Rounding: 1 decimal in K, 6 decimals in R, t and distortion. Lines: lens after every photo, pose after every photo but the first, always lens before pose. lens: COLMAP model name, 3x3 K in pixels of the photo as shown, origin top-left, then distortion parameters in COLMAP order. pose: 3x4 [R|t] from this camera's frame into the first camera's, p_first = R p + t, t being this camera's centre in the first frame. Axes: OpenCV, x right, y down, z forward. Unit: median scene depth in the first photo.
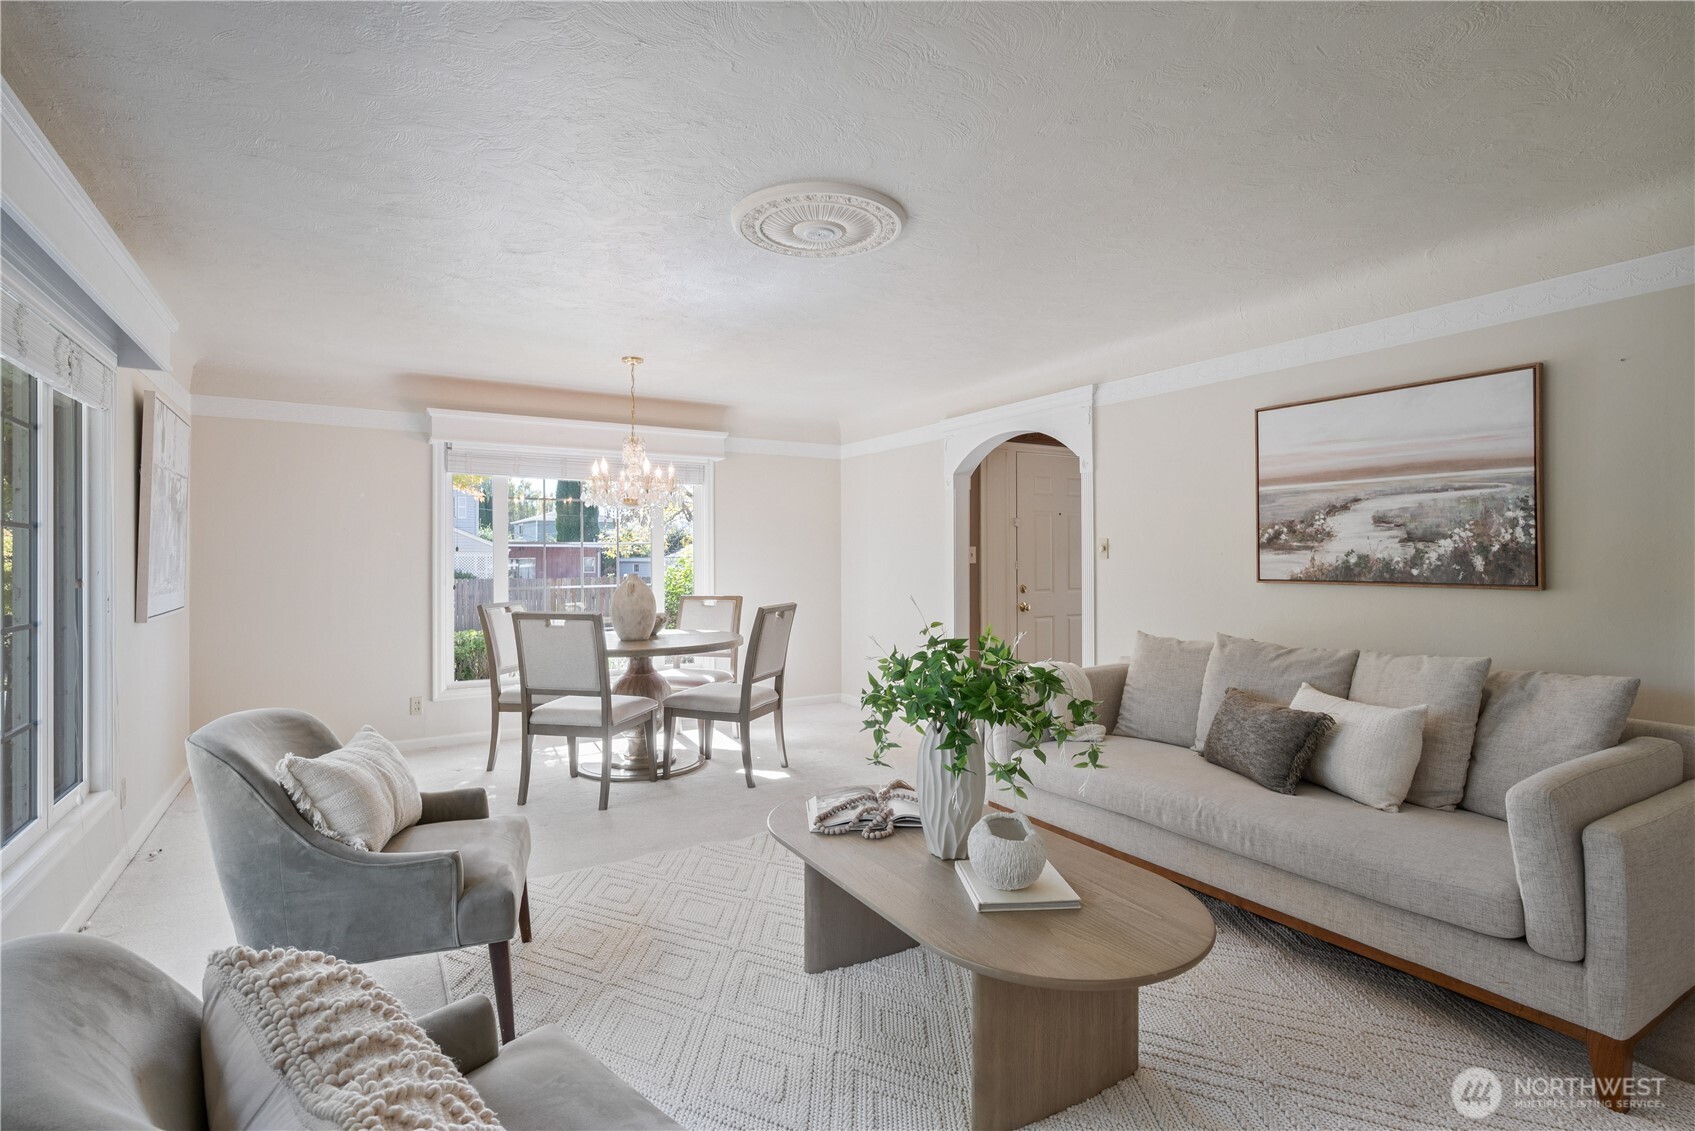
lens RADIAL K [[812.9, 0, 850.0], [0, 812.9, 555.1], [0, 0, 1]] dist [0.000411, -0.000010]
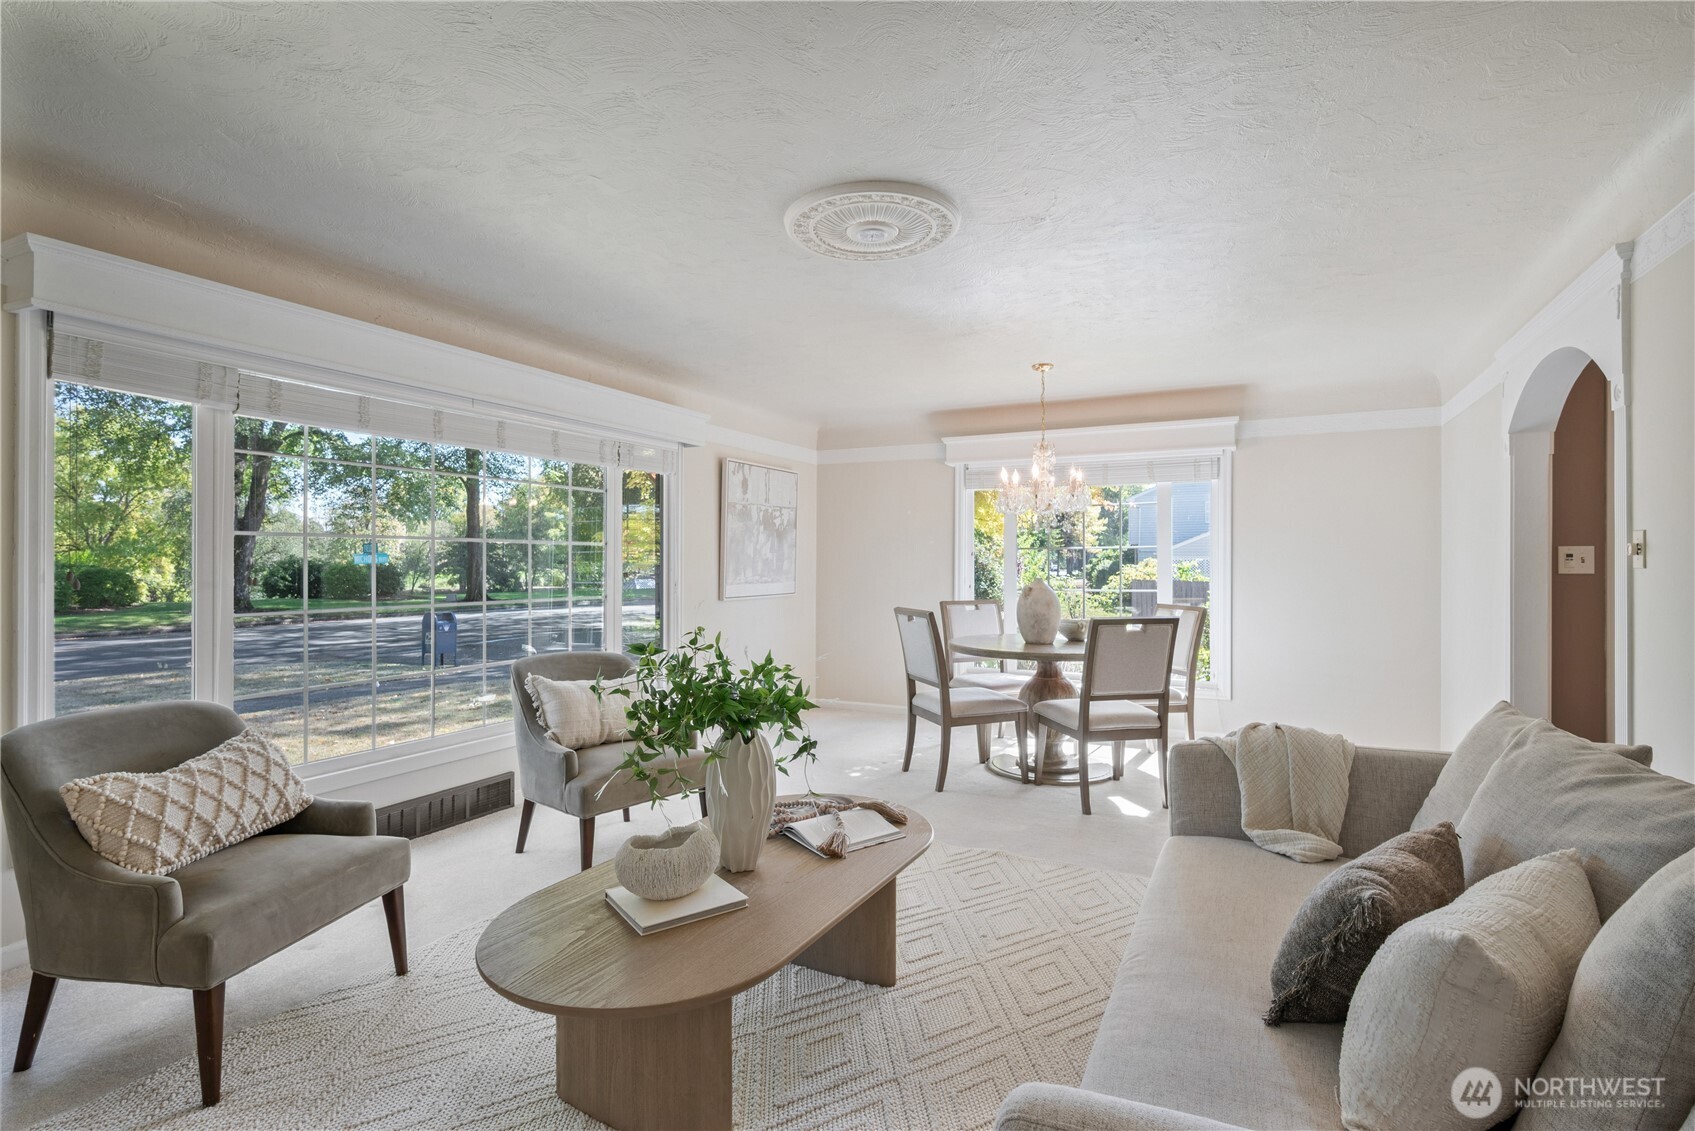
lens RADIAL K [[810.2, 0, 851.8], [0, 810.2, 564.3], [0, 0, 1]] dist [0.000059, 0.000012]
pose [[0.533282, 0.005103, -0.845922, 0.454513], [-0.000454, 0.999983, 0.005747, 0.000101], [0.845937, -0.002681, 0.533276, 0.260314]]
